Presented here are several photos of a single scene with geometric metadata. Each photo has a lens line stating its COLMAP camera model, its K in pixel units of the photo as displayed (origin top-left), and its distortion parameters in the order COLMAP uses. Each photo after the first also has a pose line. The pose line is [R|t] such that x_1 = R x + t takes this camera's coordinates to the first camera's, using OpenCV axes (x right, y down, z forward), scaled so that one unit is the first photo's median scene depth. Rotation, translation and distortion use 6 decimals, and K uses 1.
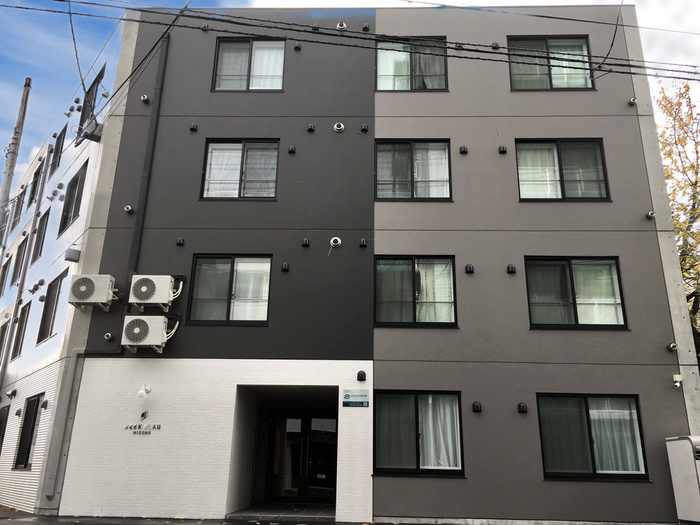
lens RADIAL K [[599.7, 0, 350.0], [0, 599.7, 262.5], [0, 0, 1]] dist [0.076284, -0.105628]
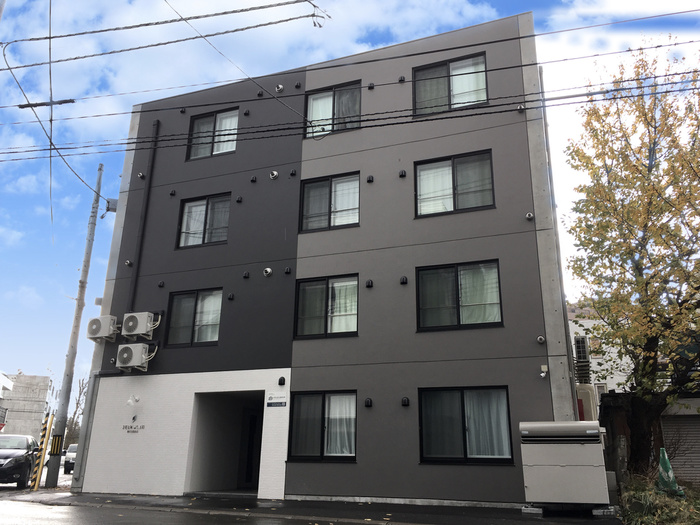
lens RADIAL K [[599.7, 0, 350.0], [0, 599.7, 262.5], [0, 0, 1]] dist [0.076284, -0.105628]
pose [[0.943412, -0.109754, -0.312934, 0.544800], [0.108466, 0.993866, -0.021578, -0.009063], [0.313382, -0.013586, 0.949530, -0.111639]]
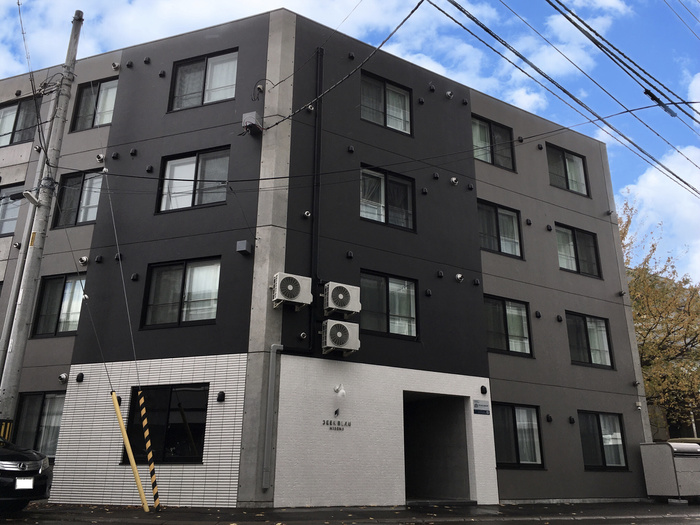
lens RADIAL K [[599.7, 0, 350.0], [0, 599.7, 262.5], [0, 0, 1]] dist [0.076284, -0.105628]
pose [[0.842139, 0.168749, 0.512178, -0.887823], [-0.169785, 0.984445, -0.045182, 0.029647], [-0.511835, -0.048911, 0.857690, 0.068314]]
